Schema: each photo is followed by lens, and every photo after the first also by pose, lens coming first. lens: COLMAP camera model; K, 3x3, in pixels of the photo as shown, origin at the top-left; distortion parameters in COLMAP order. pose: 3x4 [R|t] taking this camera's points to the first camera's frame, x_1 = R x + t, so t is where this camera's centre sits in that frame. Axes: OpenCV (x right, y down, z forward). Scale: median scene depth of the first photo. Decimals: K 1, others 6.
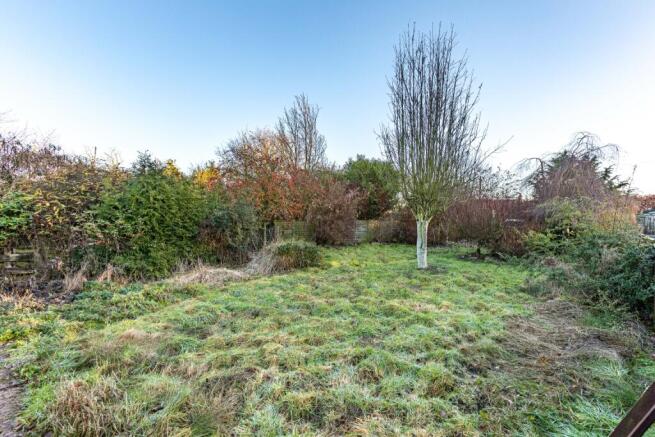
lens RADIAL K [[301.8, 0, 335.2], [0, 301.8, 232.3], [0, 0, 1]] dist [-0.013667, 0.013301]
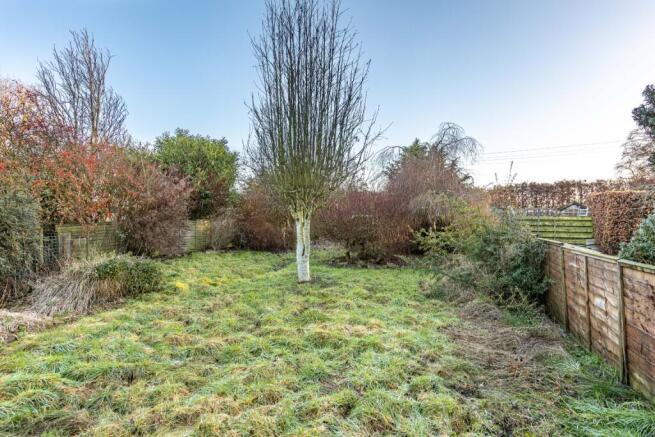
lens RADIAL K [[405.7, 0, 314.1], [0, 405.7, 217.7], [0, 0, 1]] dist [0.002078, 0.001443]
pose [[0.911236, -0.021480, 0.411325, -0.202101], [0.038865, 0.998668, -0.033948, -0.013273], [-0.410048, 0.046921, 0.910856, 0.040634]]
